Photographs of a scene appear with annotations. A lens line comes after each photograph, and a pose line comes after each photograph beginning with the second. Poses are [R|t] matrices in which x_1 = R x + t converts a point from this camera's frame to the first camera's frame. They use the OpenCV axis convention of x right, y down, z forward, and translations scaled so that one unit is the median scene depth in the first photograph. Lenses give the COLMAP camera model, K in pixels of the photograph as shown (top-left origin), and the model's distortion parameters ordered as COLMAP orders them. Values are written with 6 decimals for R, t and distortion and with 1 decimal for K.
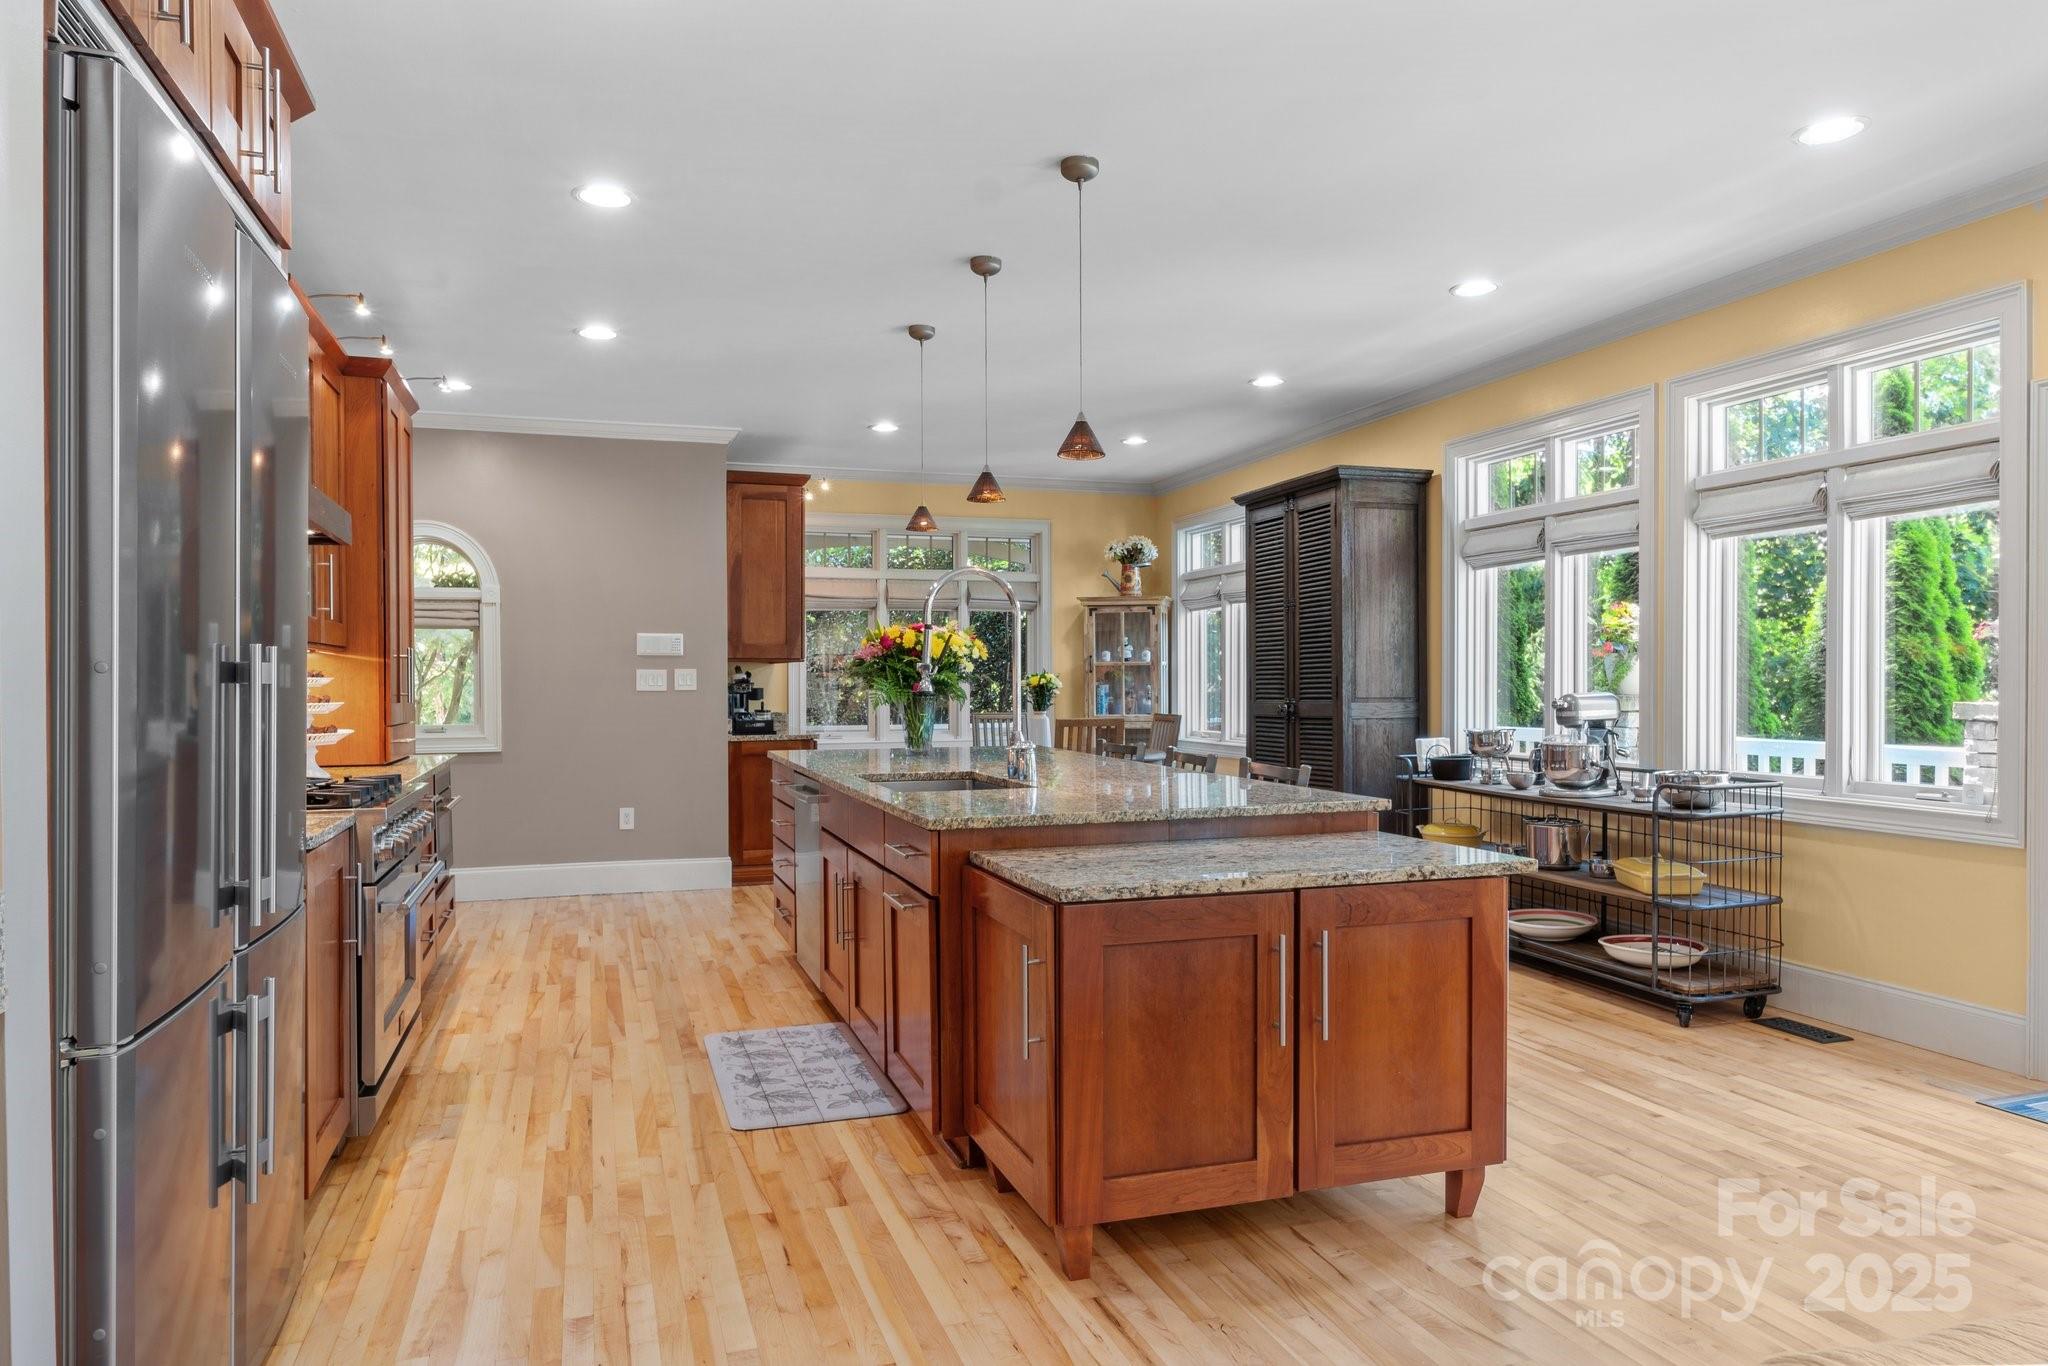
lens RADIAL K [[1283.8, 0, 1022.5], [0, 1283.8, 684.9], [0, 0, 1]] dist [0.001239, -0.000194]
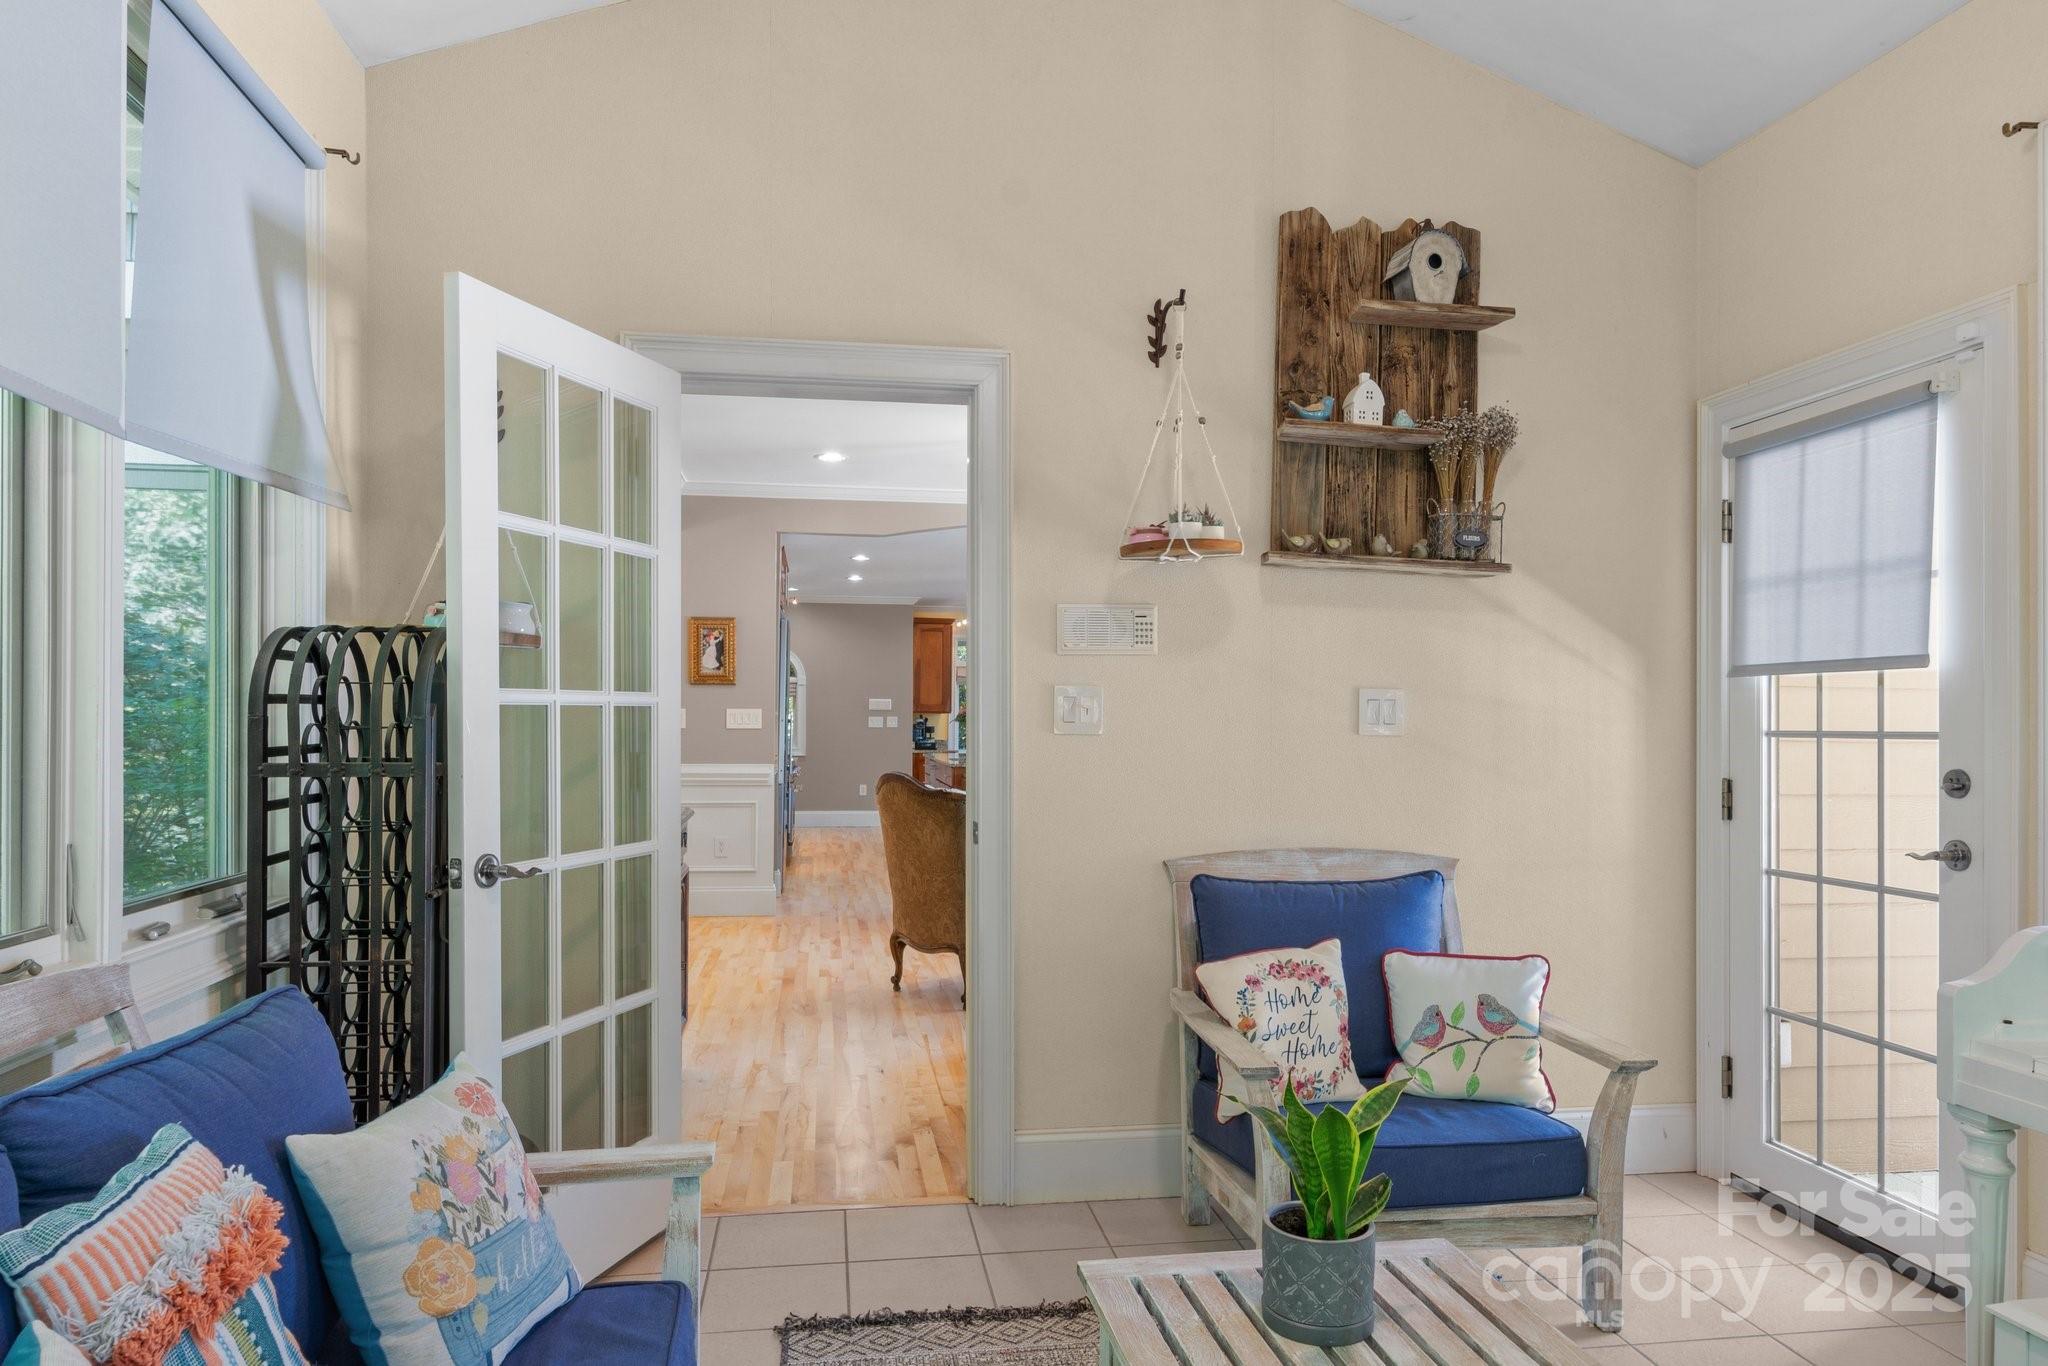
lens RADIAL K [[1283.8, 0, 1025.7], [0, 1283.8, 699.5], [0, 0, 1]] dist [0.001239, -0.000194]
pose [[0.984735, 0.006279, -0.173945, 0.287910], [-0.009699, 0.999776, -0.018817, -0.003559], [0.173788, 0.020217, 0.984576, -0.929347]]
